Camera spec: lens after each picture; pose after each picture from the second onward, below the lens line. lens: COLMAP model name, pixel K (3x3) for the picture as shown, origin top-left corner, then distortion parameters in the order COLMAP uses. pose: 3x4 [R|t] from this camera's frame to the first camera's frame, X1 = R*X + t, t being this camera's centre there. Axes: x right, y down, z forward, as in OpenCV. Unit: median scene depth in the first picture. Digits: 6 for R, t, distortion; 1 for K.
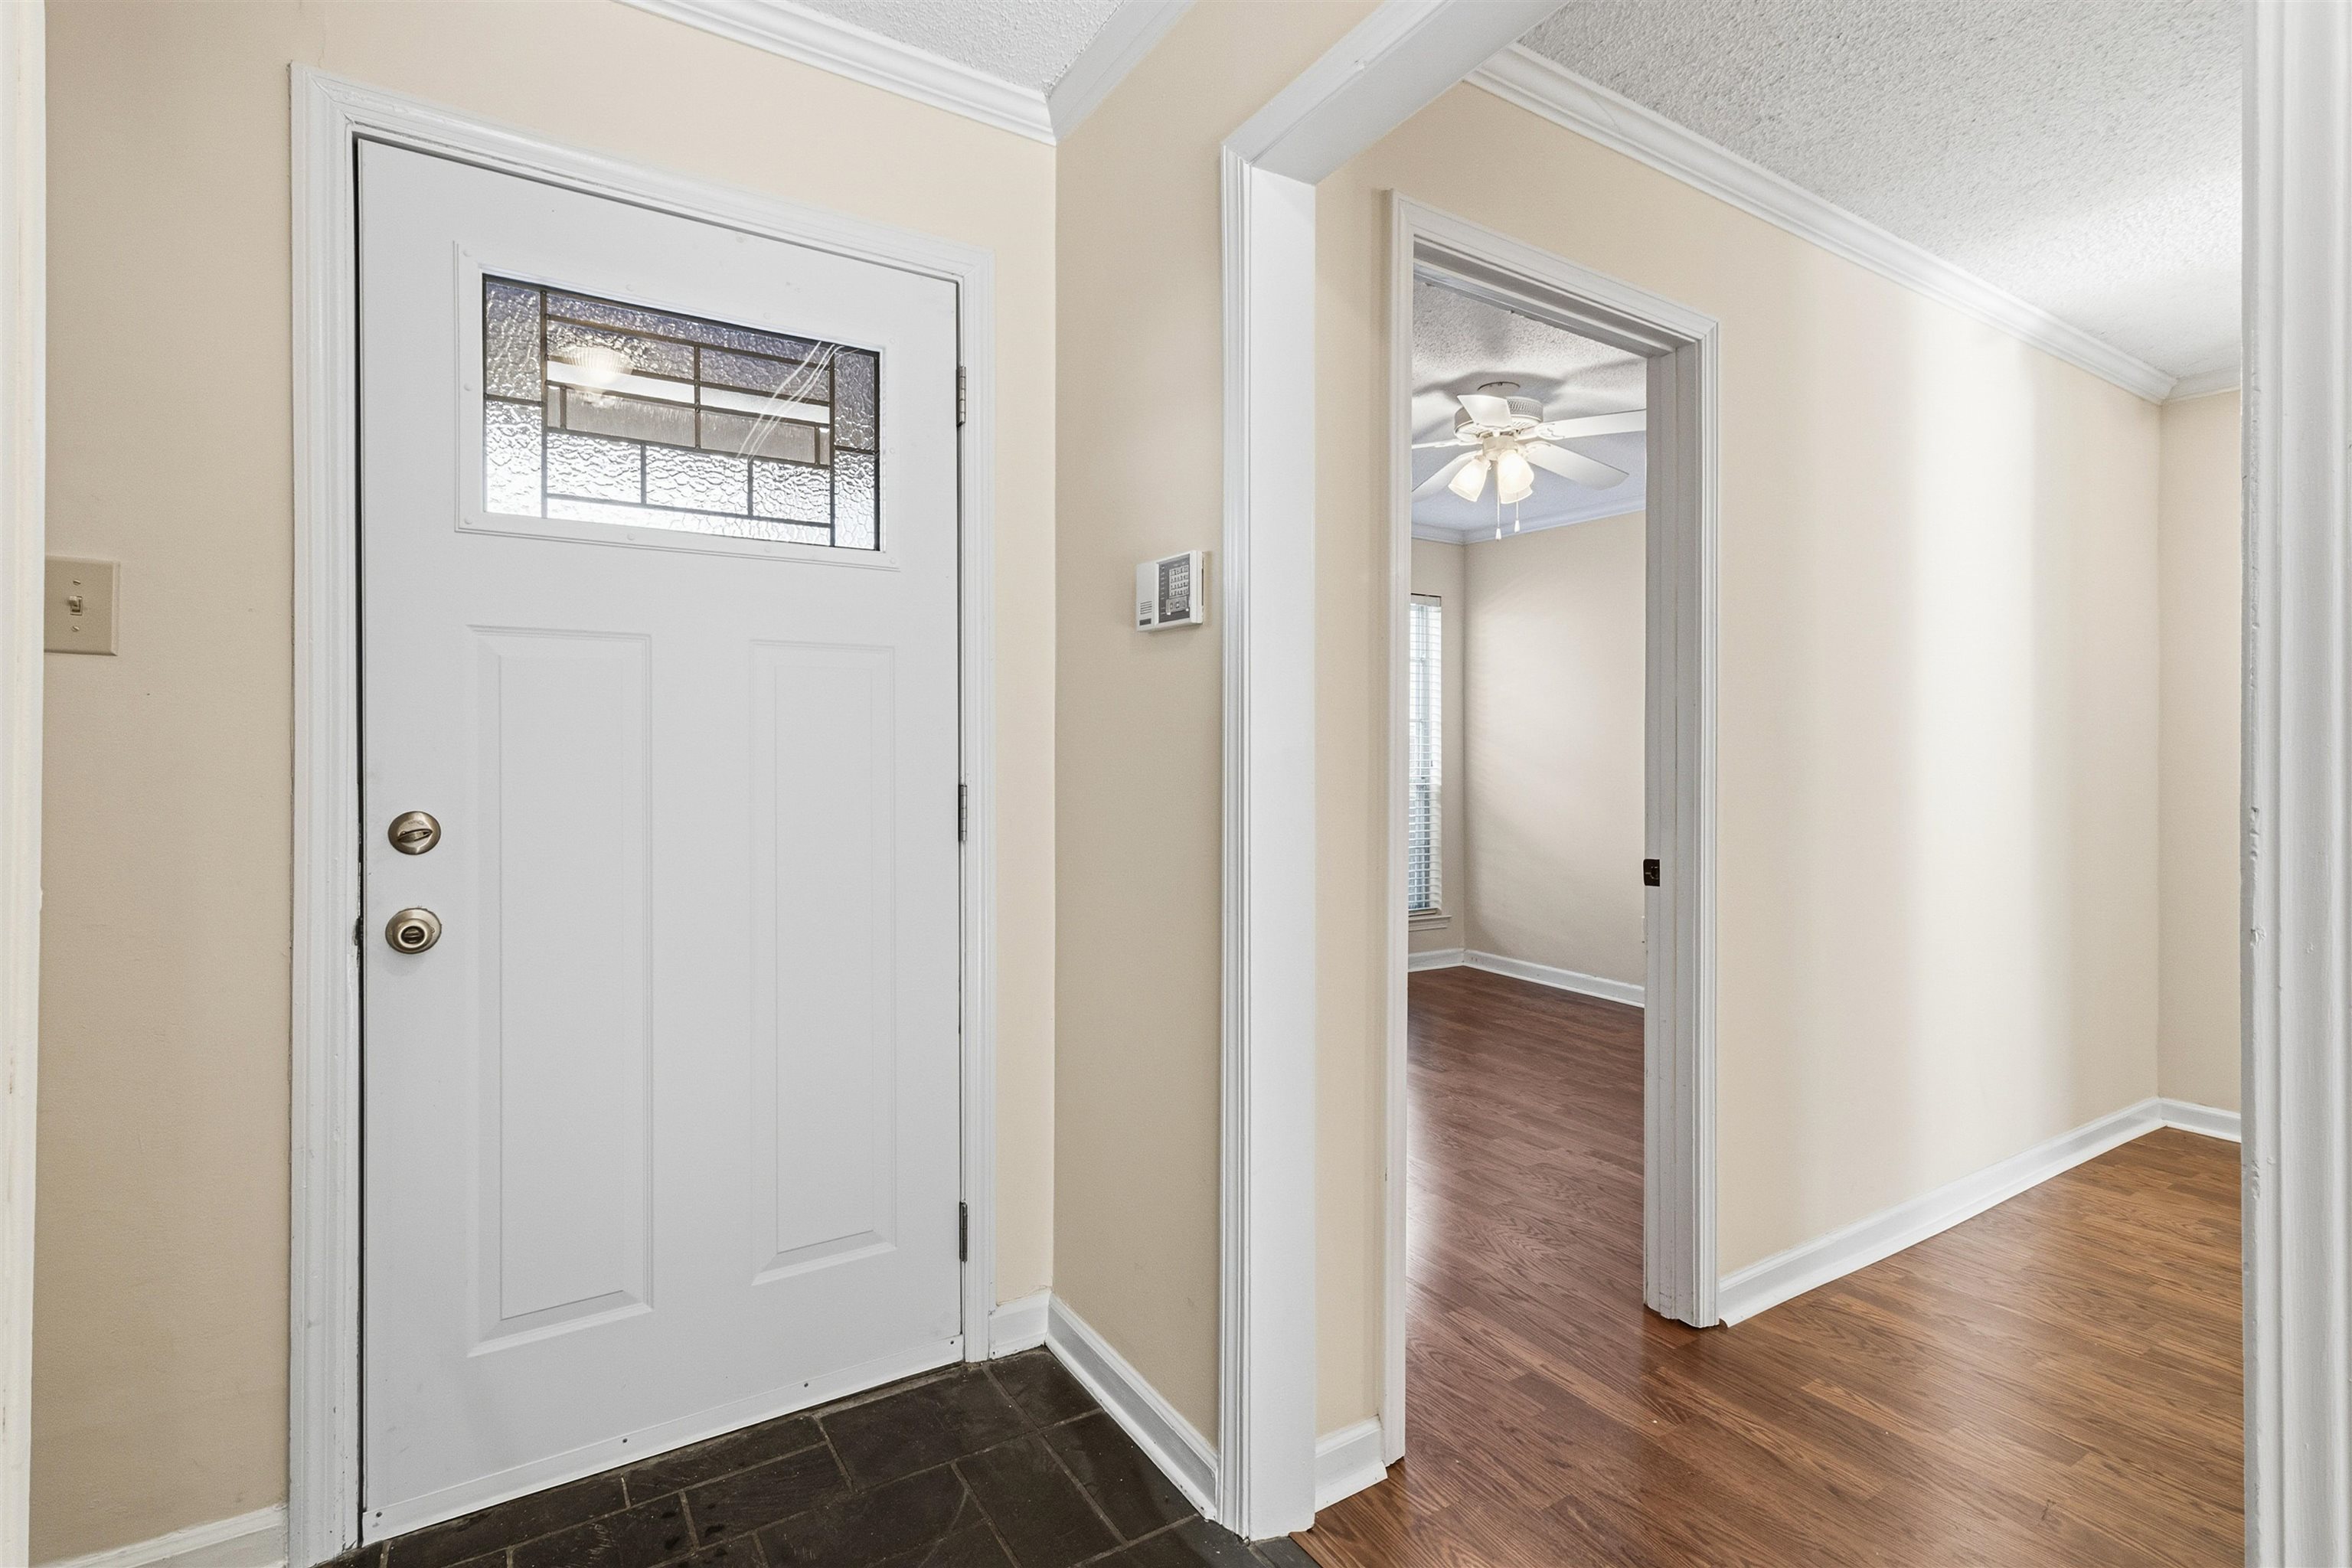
lens RADIAL K [[1088.9, 0, 1169.9], [0, 1088.9, 771.3], [0, 0, 1]] dist [0.003626, -0.001145]
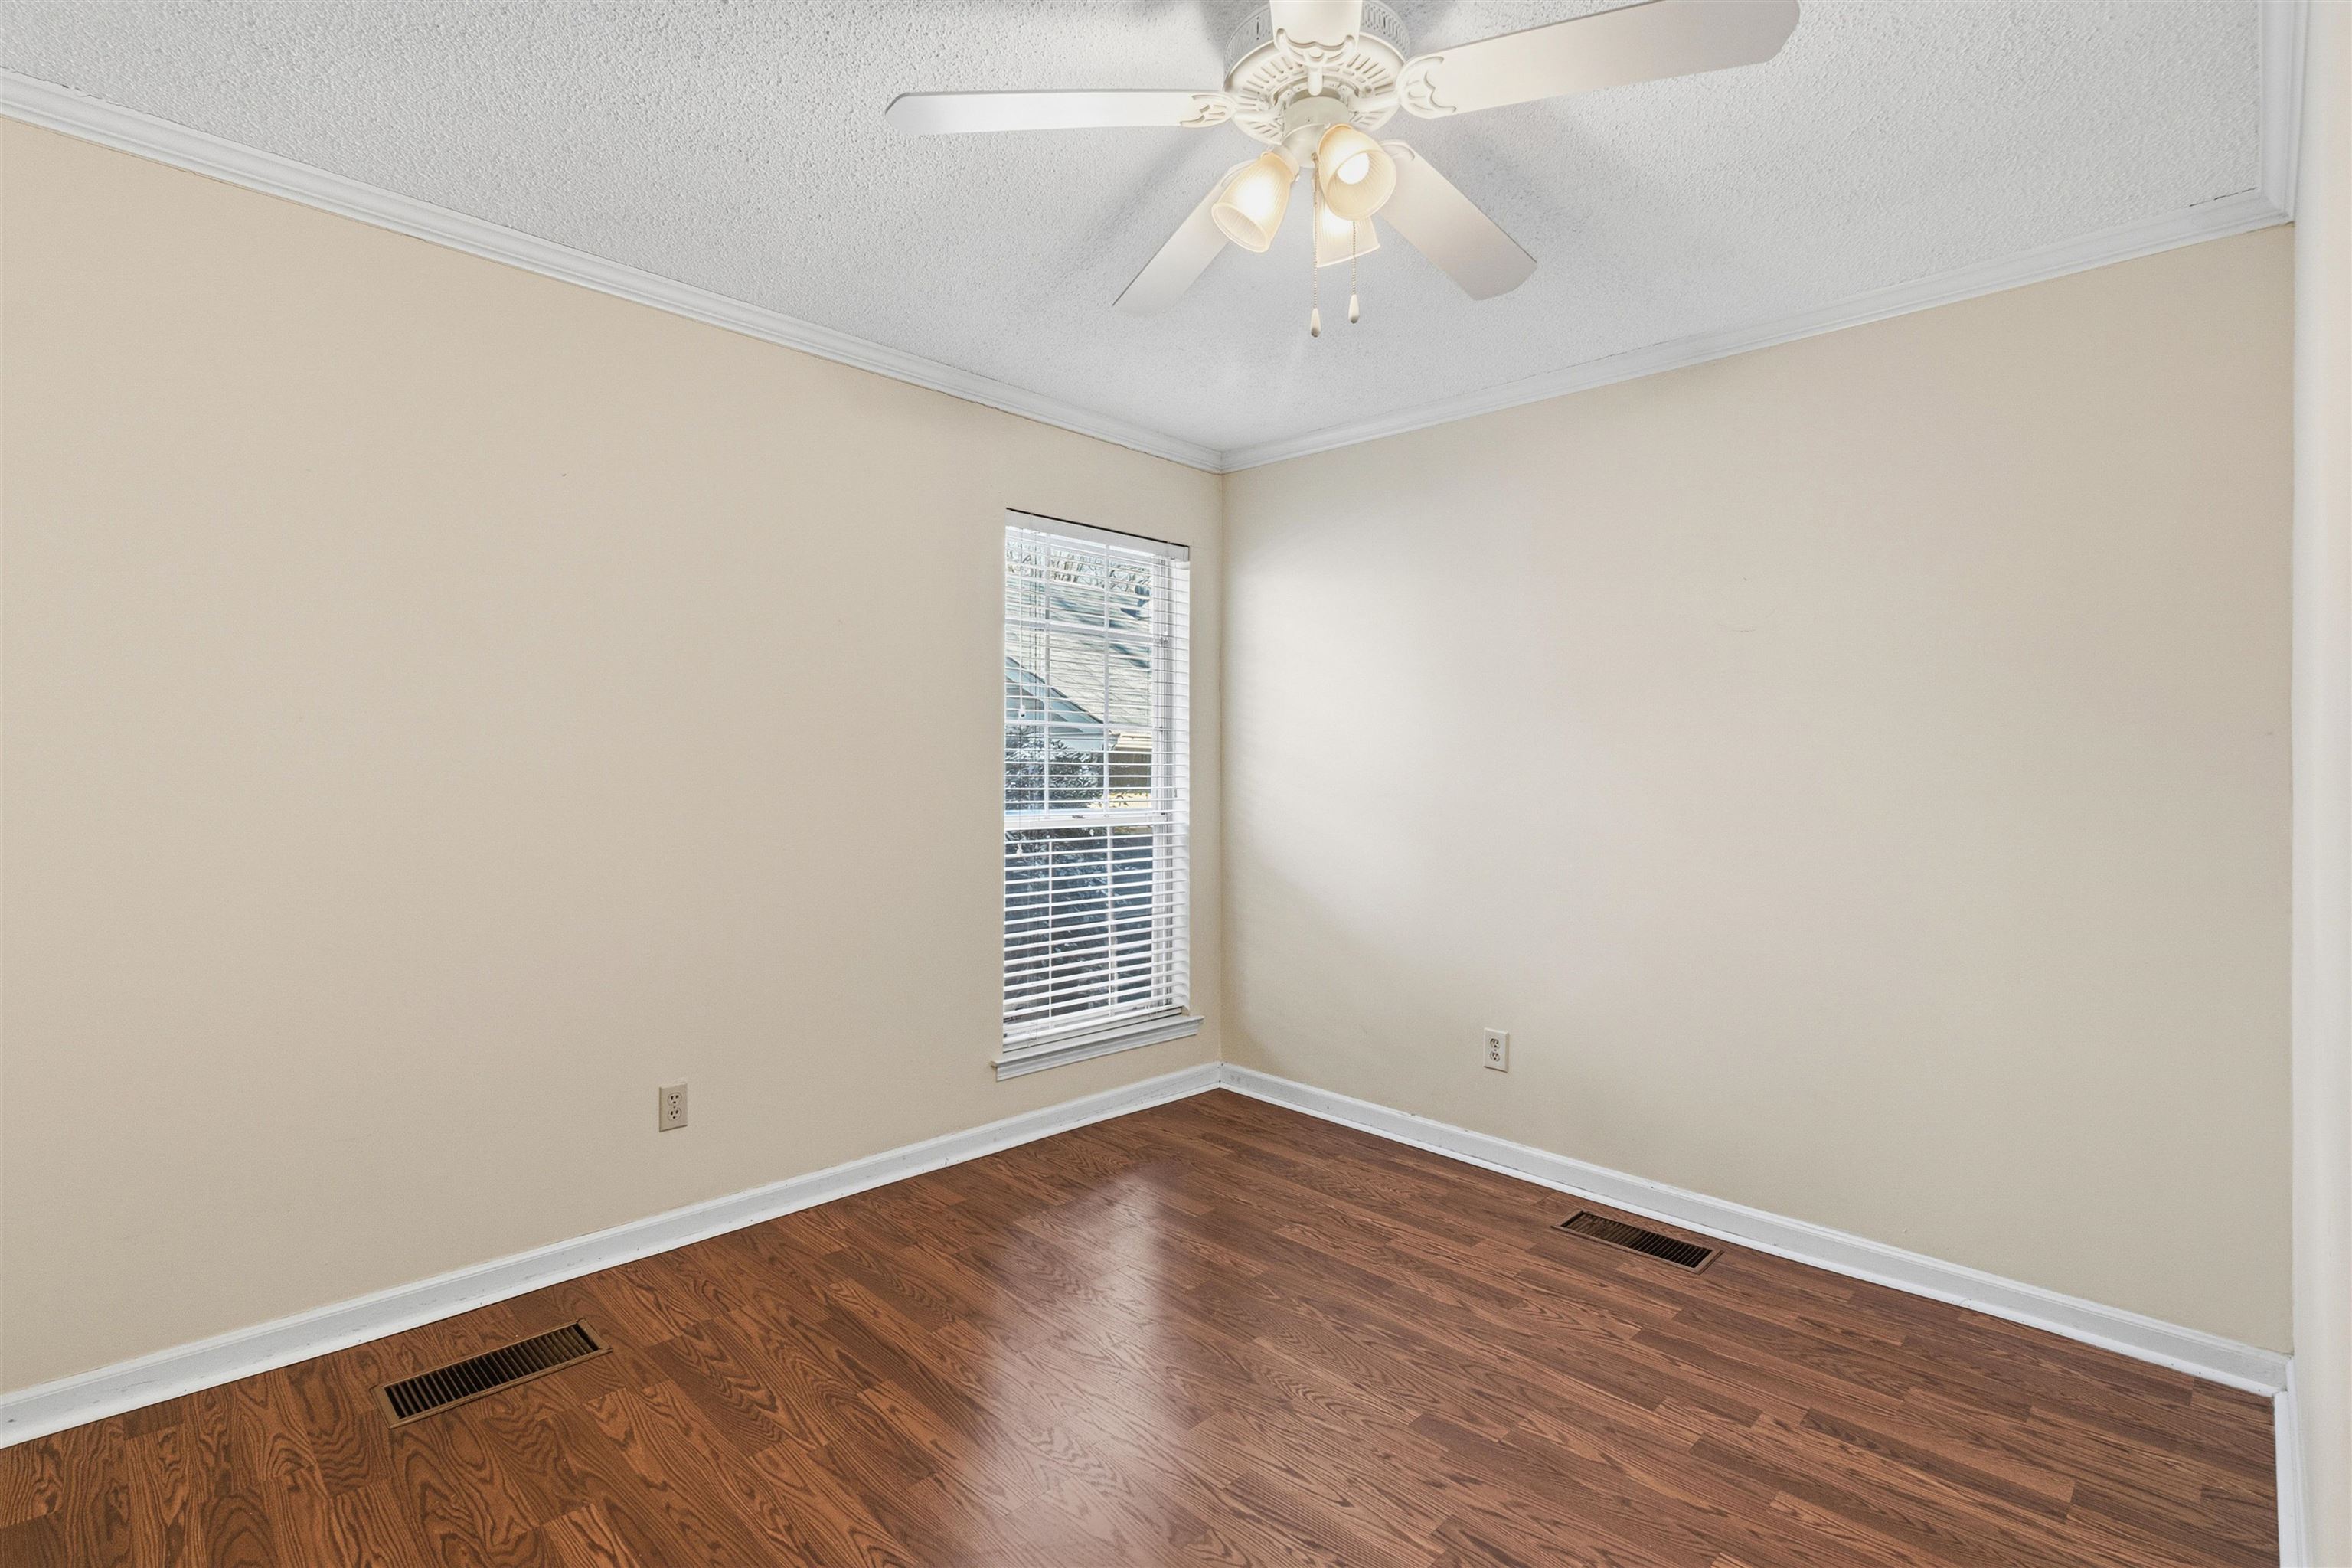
lens RADIAL K [[1088.9, 0, 1171.7], [0, 1088.9, 781.1], [0, 0, 1]] dist [0.003626, -0.001145]
pose [[0.973668, 0.003564, 0.227941, 0.084657], [-0.003245, 0.999993, -0.001777, -0.012623], [-0.227946, 0.000990, 0.973673, 0.346557]]
